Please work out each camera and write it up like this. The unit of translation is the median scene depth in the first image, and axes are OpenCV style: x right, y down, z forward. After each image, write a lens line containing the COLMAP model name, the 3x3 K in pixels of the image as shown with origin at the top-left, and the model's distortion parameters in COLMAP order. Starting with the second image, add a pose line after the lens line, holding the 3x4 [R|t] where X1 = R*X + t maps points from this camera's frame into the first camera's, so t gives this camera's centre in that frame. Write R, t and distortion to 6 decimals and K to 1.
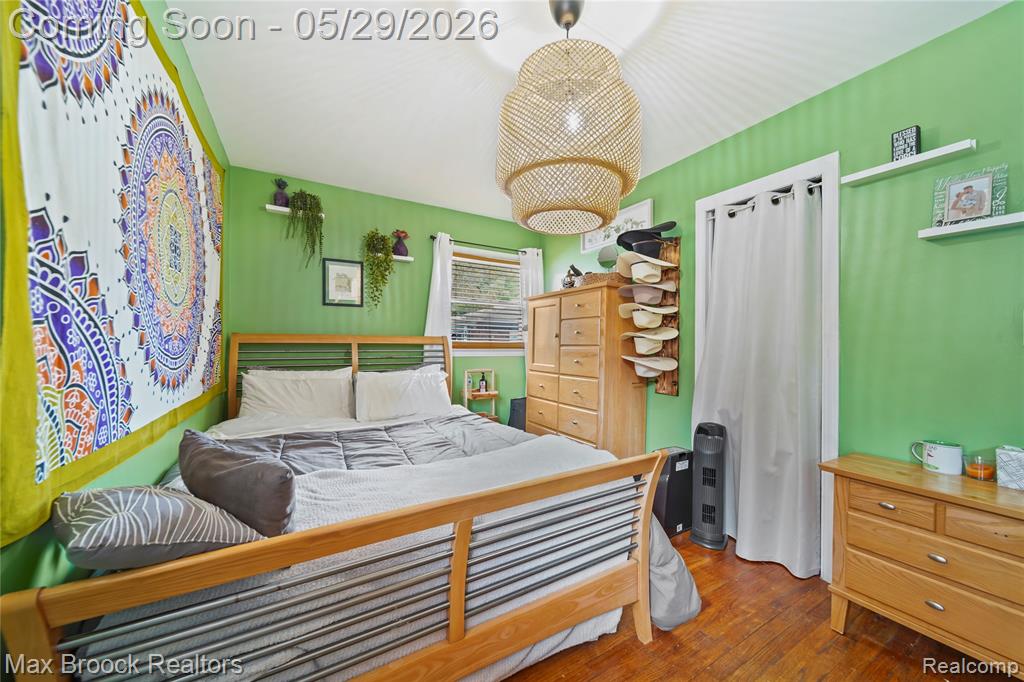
lens RADIAL K [[362.6, 0, 512.5], [0, 362.6, 342.2], [0, 0, 1]] dist [-0.000807, -0.000297]
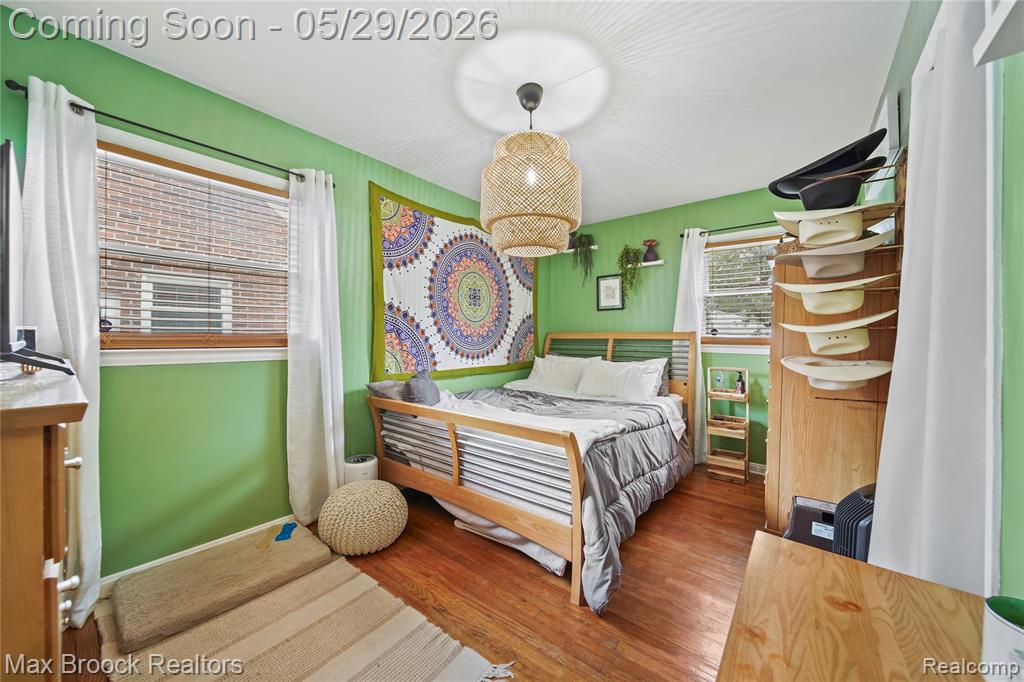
lens RADIAL K [[372.9, 0, 515.4], [0, 372.9, 337.3], [0, 0, 1]] dist [0.000905, -0.000009]
pose [[0.360038, -0.003364, -0.932932, 0.698245], [0.001417, 0.999994, -0.003059, 0.001492], [0.932937, -0.000221, 0.360040, 0.204648]]
